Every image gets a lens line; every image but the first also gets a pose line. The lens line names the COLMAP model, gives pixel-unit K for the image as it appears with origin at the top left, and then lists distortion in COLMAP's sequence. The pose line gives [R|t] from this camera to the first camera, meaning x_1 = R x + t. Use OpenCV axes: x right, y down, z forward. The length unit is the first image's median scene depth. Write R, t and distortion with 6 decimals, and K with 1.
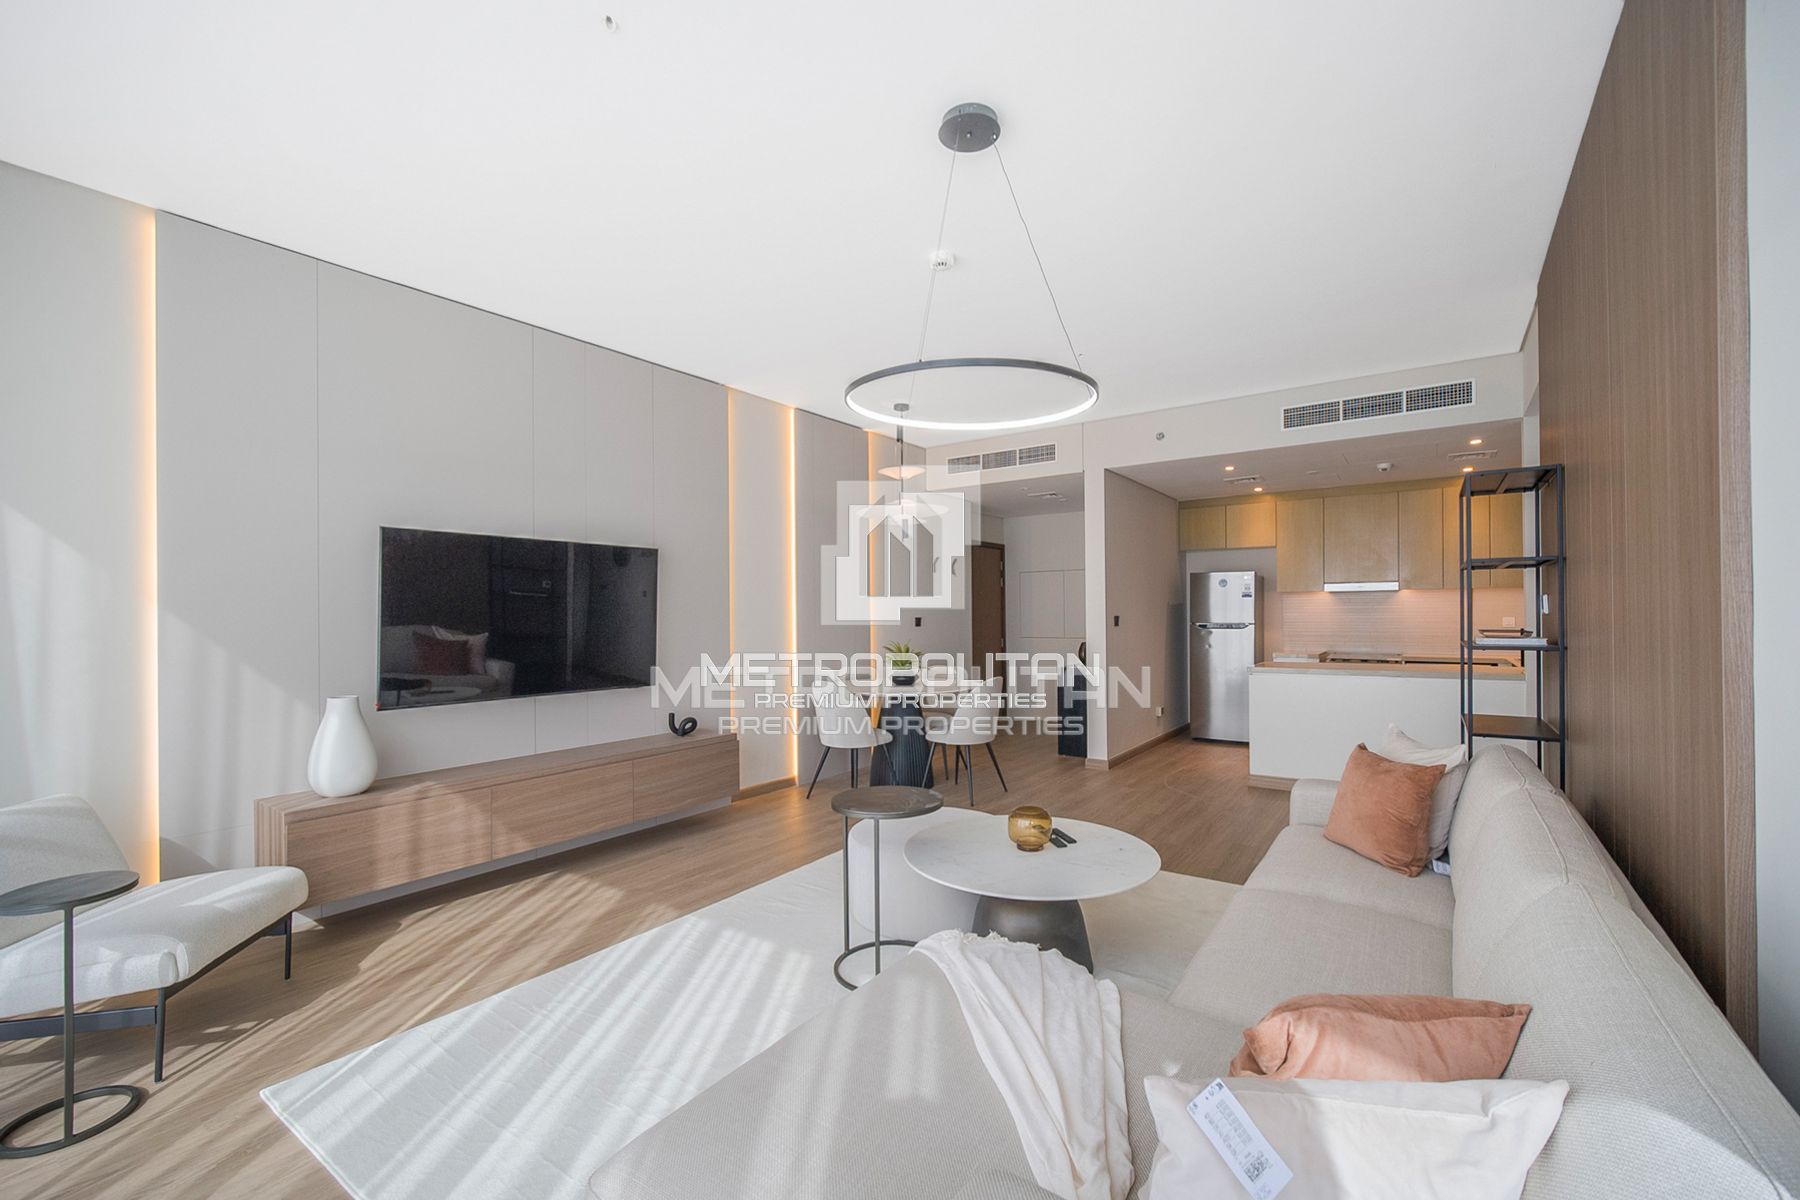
lens RADIAL K [[748.7, 0, 901.7], [0, 748.7, 610.3], [0, 0, 1]] dist [-0.001161, 0.000253]
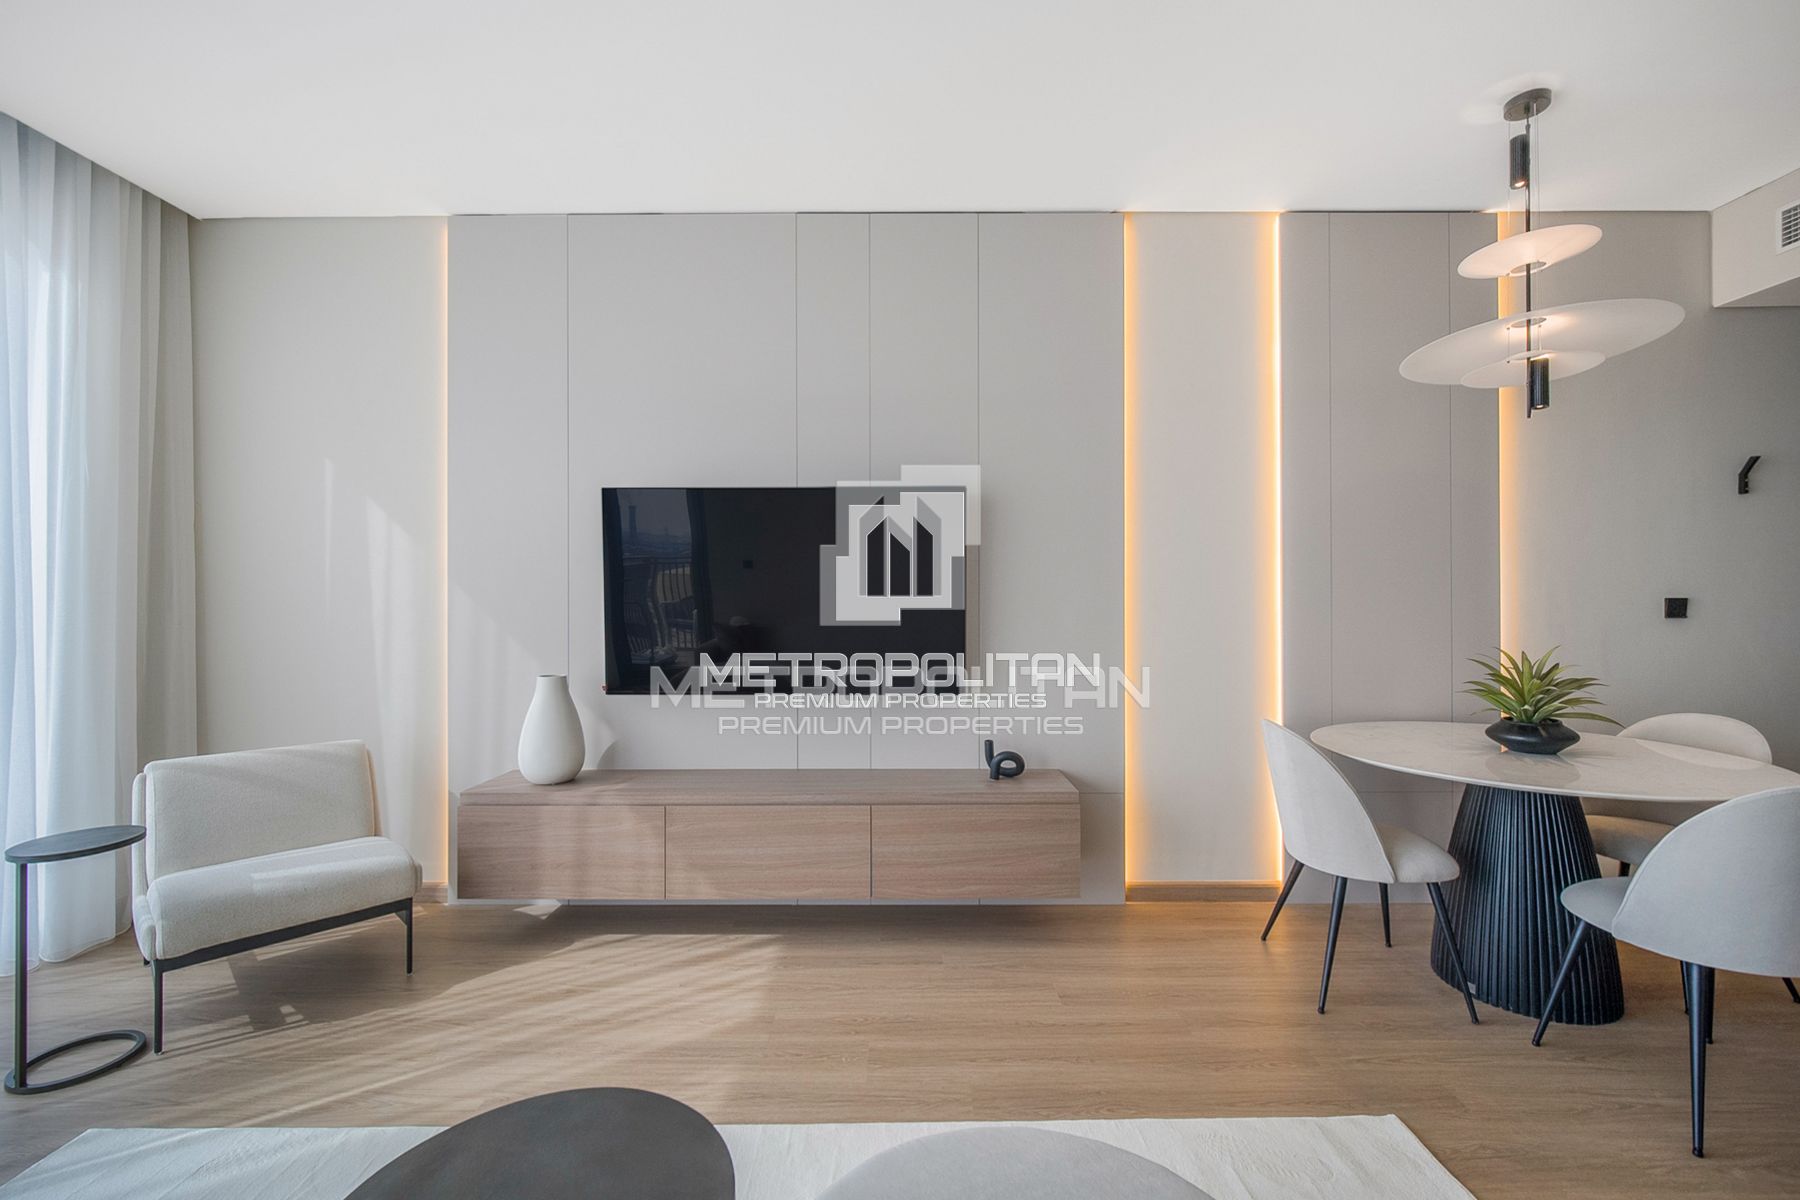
lens RADIAL K [[748.7, 0, 887.5], [0, 748.7, 598.6], [0, 0, 1]] dist [-0.001161, 0.000253]
pose [[0.577265, 0.002974, -0.816551, 0.228304], [0.003175, 0.999978, 0.005887, 0.015113], [0.816551, -0.005991, 0.577243, 0.749185]]
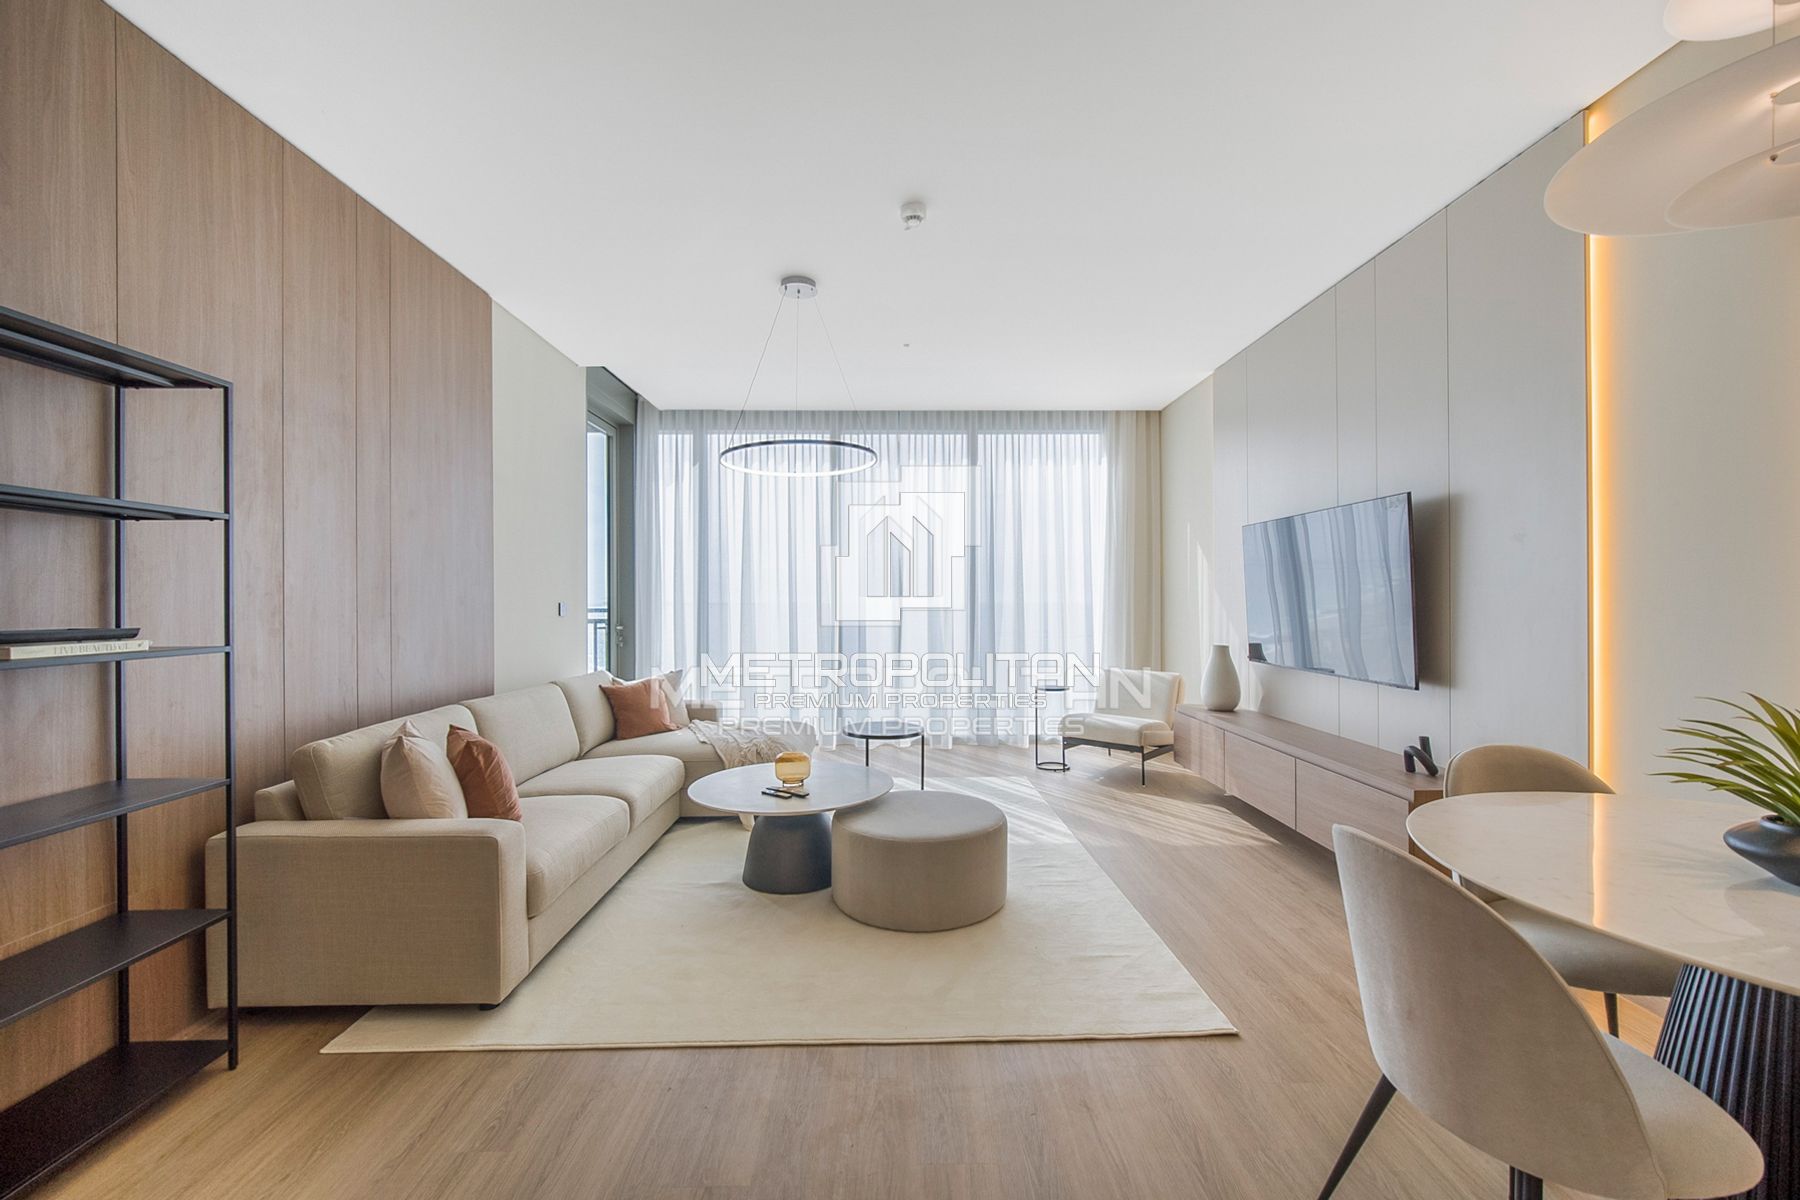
lens RADIAL K [[748.7, 0, 900.6], [0, 748.7, 599.0], [0, 0, 1]] dist [-0.001161, 0.000253]
pose [[-0.816073, 0.009777, -0.577867, 0.598478], [0.014907, 0.999880, -0.004135, 0.019347], [0.577757, -0.011989, -0.816121, 1.718527]]
